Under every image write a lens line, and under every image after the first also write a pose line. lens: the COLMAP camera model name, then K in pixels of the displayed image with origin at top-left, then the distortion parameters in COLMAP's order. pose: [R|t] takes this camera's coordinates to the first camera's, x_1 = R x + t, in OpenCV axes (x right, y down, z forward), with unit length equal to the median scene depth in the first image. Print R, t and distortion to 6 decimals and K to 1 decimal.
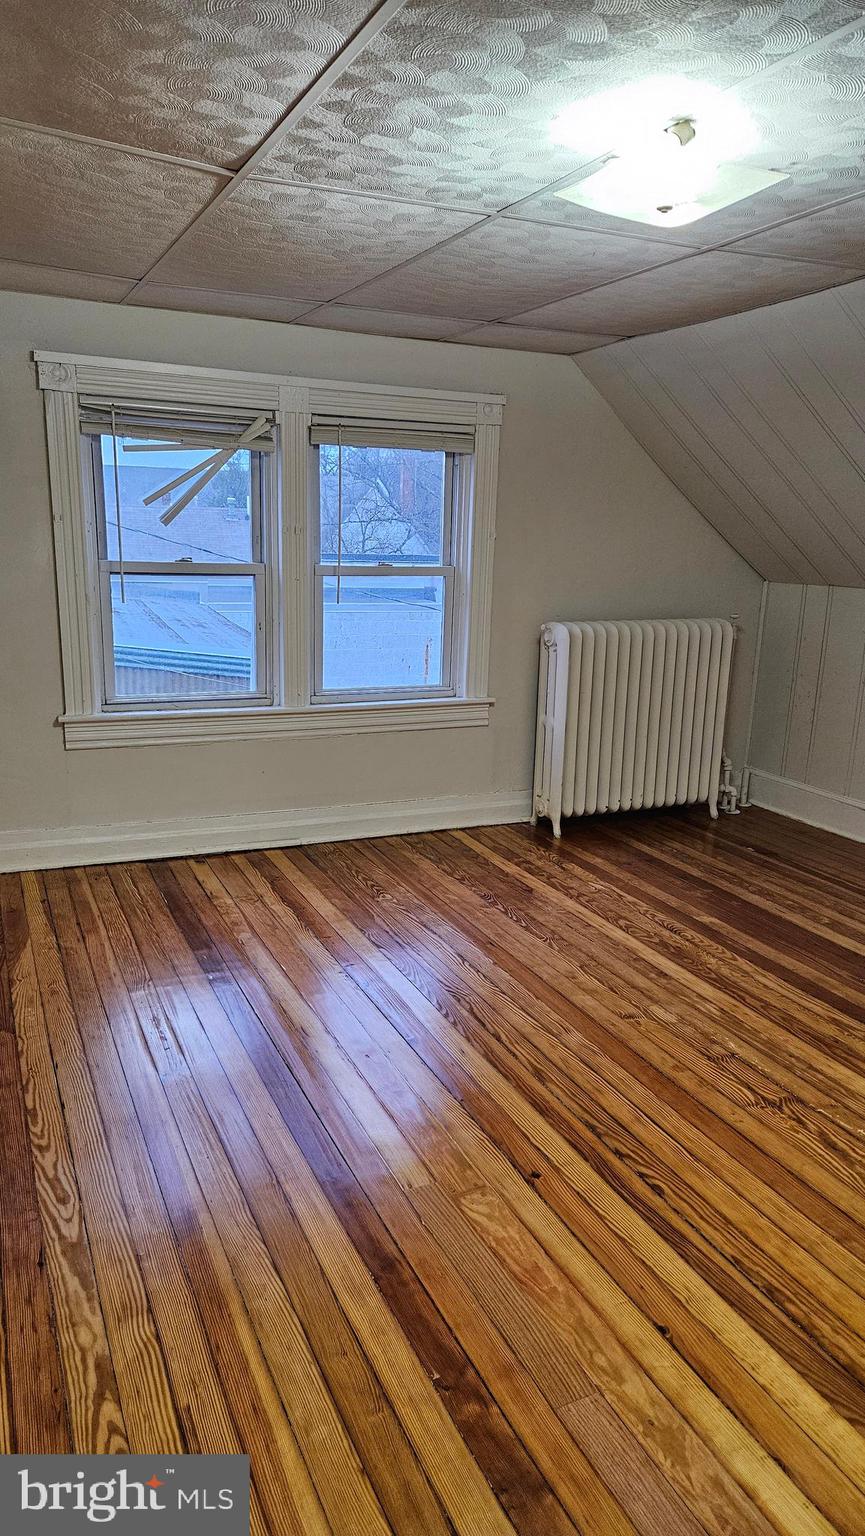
lens RADIAL K [[1029.5, 0, 482.9], [0, 1029.5, 762.8], [0, 0, 1]] dist [0.073843, -0.045391]
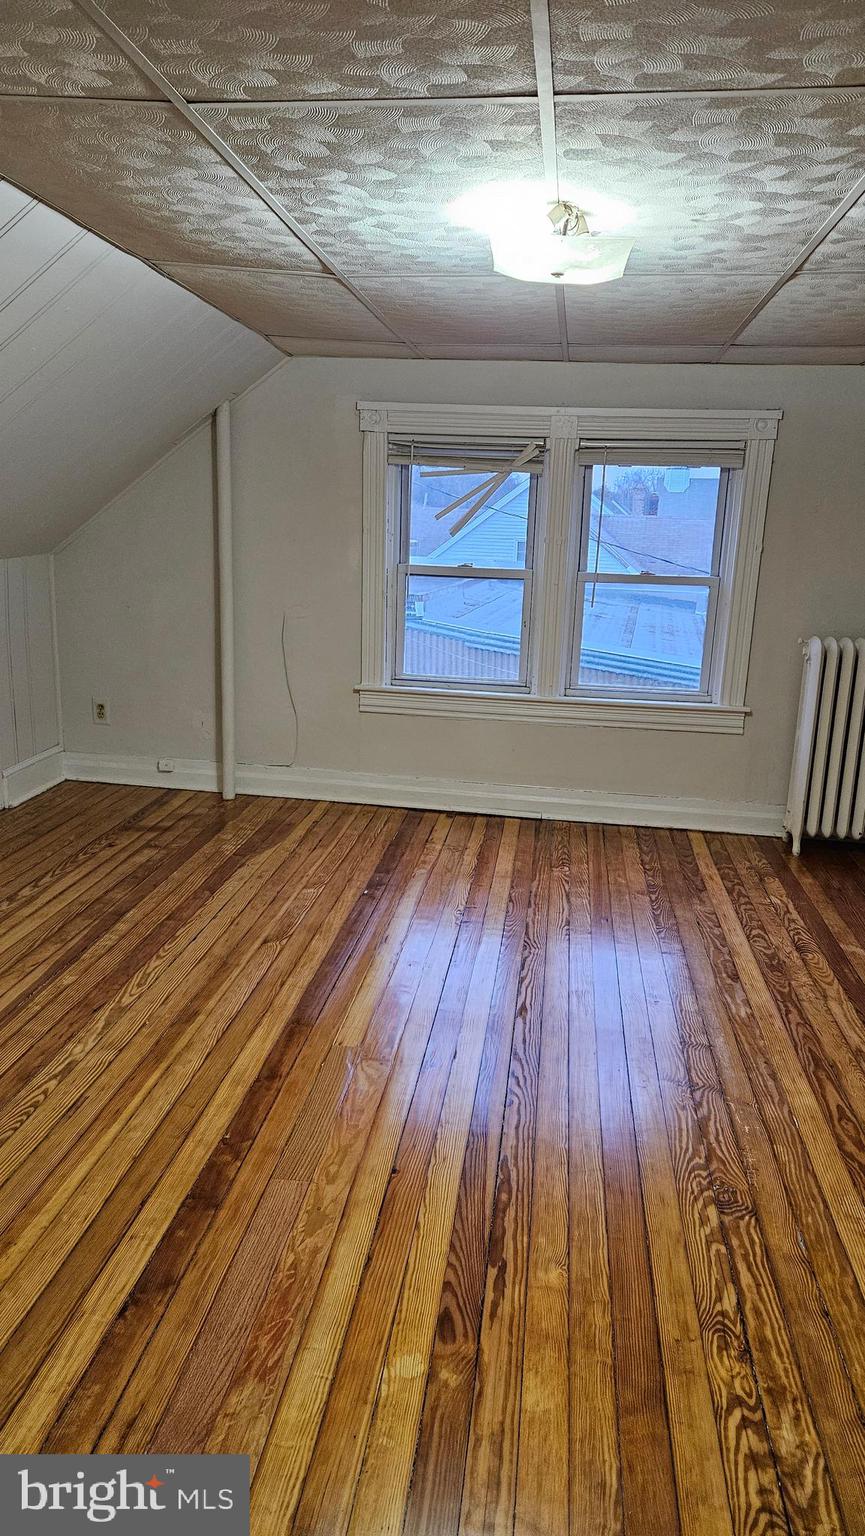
lens RADIAL K [[1029.5, 0, 441.7], [0, 1029.5, 762.7], [0, 0, 1]] dist [0.073843, -0.045391]
pose [[0.847985, 0.124406, -0.515213, 0.343715], [-0.130819, 0.991116, 0.024006, 0.006413], [0.513622, 0.047043, 0.856726, -0.028656]]
